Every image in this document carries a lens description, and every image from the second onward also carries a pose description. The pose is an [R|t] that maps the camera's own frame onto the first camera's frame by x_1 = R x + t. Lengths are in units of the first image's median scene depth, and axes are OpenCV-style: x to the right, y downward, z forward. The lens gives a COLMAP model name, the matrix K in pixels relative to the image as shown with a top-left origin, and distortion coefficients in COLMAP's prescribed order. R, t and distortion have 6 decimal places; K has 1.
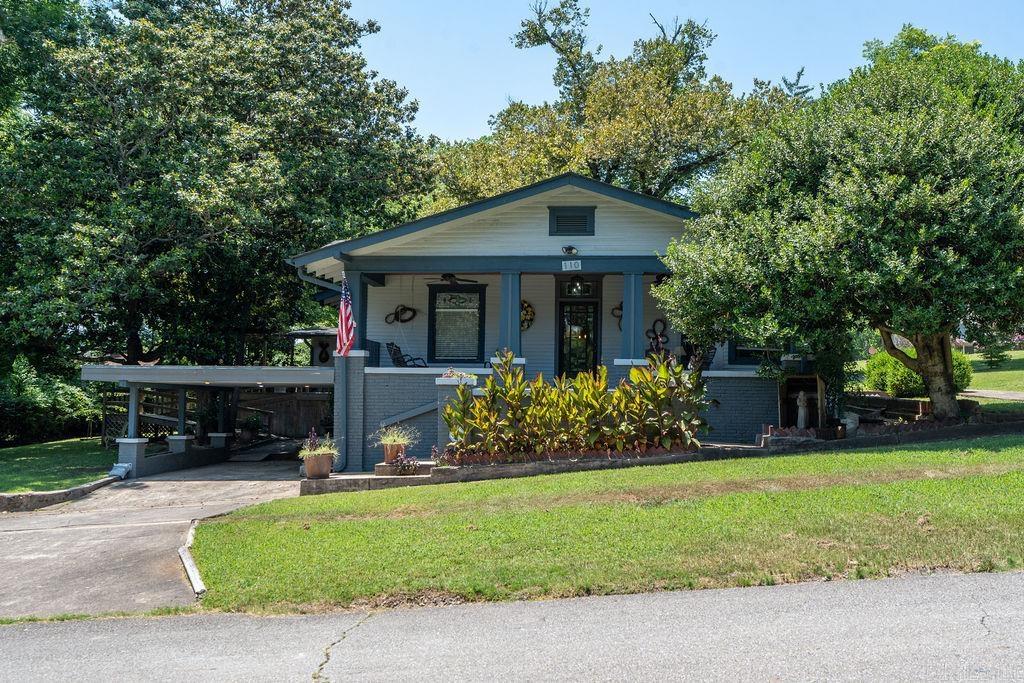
lens RADIAL K [[1010.0, 0, 512.0], [0, 1010.0, 348.8], [0, 0, 1]] dist [0.002188, 0.000000]
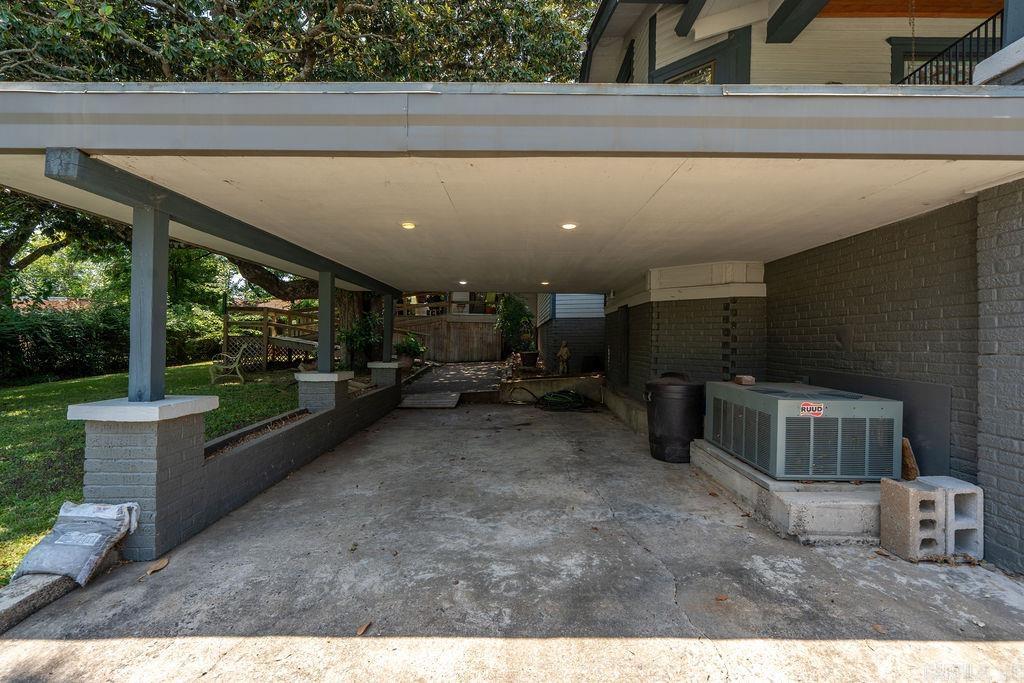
lens RADIAL K [[464.1, 0, 516.8], [0, 464.1, 338.9], [0, 0, 1]] dist [0.000016, -0.000199]
pose [[0.995157, 0.003337, 0.098239, -0.268766], [-0.008841, 0.998412, 0.055637, 0.059684], [-0.097897, -0.056236, 0.993606, 0.803513]]
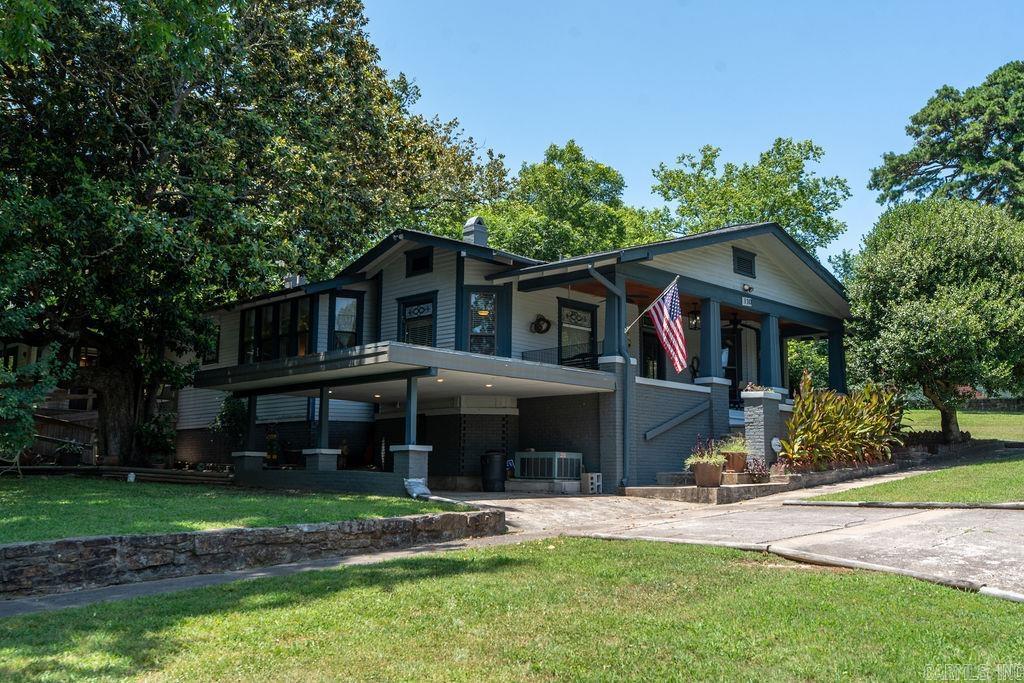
lens RADIAL K [[1010.0, 0, 513.0], [0, 1010.0, 335.8], [0, 0, 1]] dist [0.002188, 0.000000]
pose [[0.624083, 0.110281, 0.773536, -0.856762], [-0.044860, 0.993414, -0.105436, 0.076780], [-0.780069, 0.031100, 0.624920, 0.428275]]
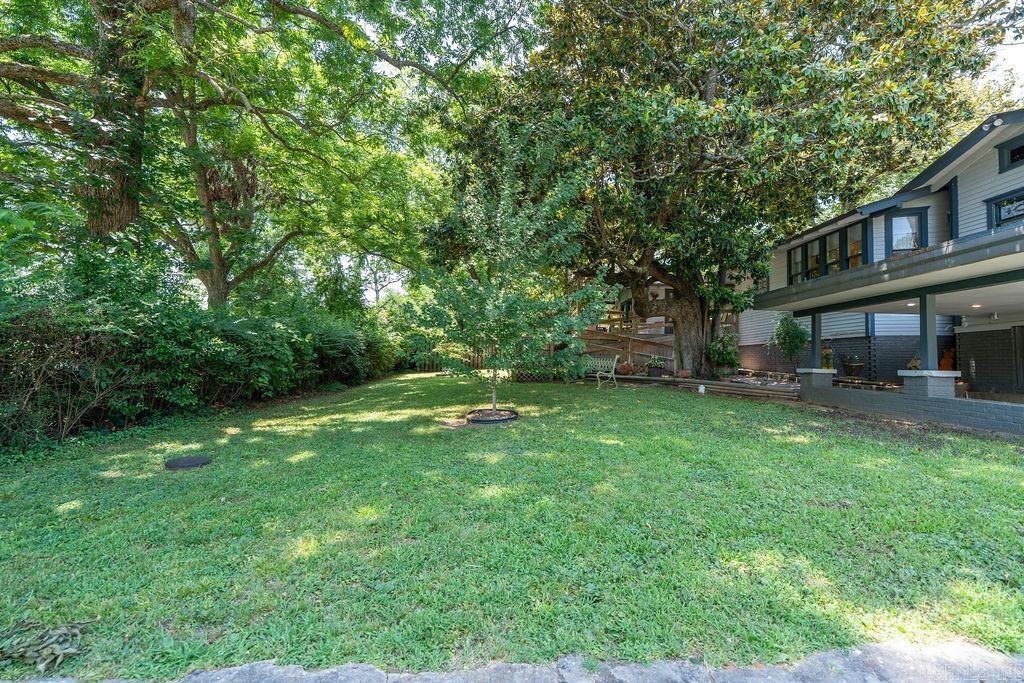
lens RADIAL K [[464.1, 0, 515.2], [0, 464.1, 341.1], [0, 0, 1]] dist [0.000016, -0.000199]
pose [[0.991516, 0.018642, 0.128641, -0.635560], [-0.019937, 0.999763, 0.008781, 0.072284], [-0.128447, -0.011272, 0.991652, 0.773144]]
